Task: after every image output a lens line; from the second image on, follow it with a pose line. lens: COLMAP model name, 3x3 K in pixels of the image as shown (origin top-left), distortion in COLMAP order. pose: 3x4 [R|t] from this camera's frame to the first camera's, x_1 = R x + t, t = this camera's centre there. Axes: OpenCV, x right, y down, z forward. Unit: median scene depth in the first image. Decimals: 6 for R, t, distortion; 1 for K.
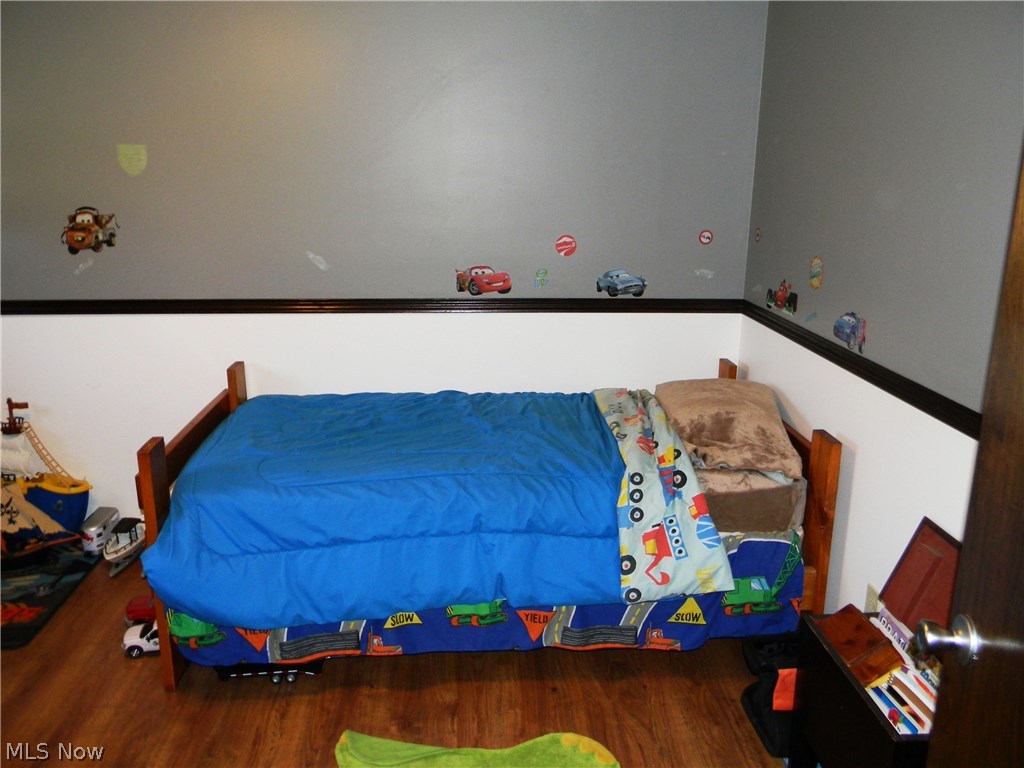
lens RADIAL K [[837.6, 0, 512.9], [0, 837.6, 383.7], [0, 0, 1]] dist [0.011794, 0.004696]
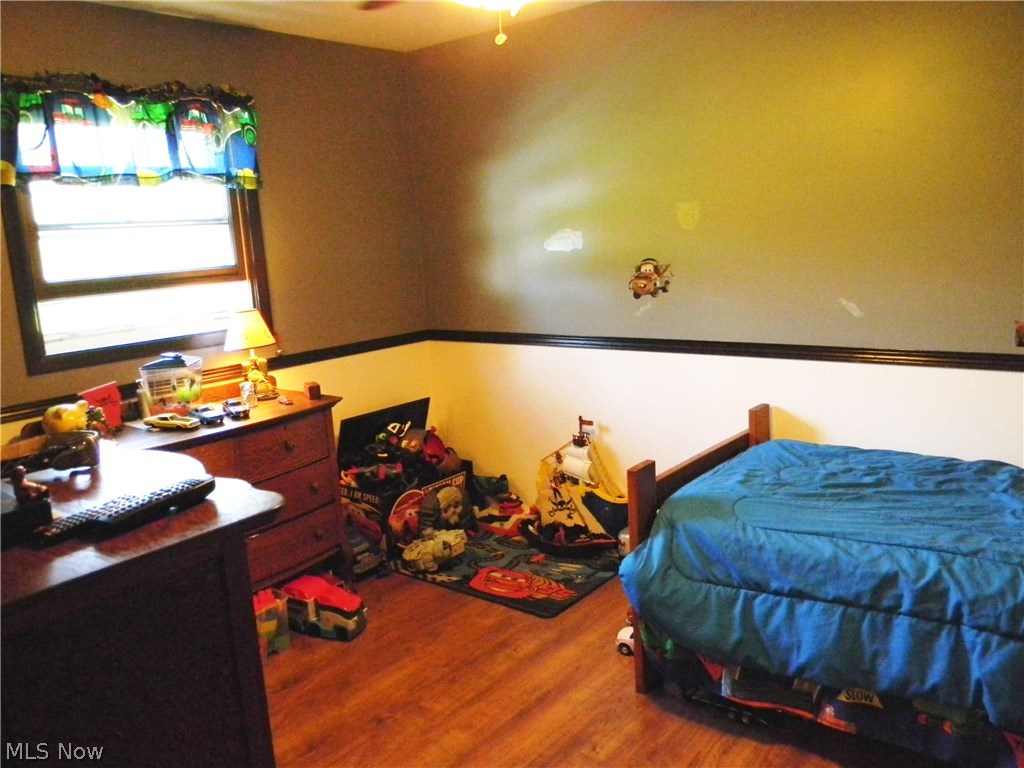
lens RADIAL K [[837.6, 0, 512.7], [0, 837.6, 384.5], [0, 0, 1]] dist [0.011794, 0.004696]
pose [[0.739941, 0.077871, -0.668149, 0.138720], [-0.115668, 0.993211, -0.012340, -0.001323], [0.662653, 0.086414, 0.743925, 0.030093]]
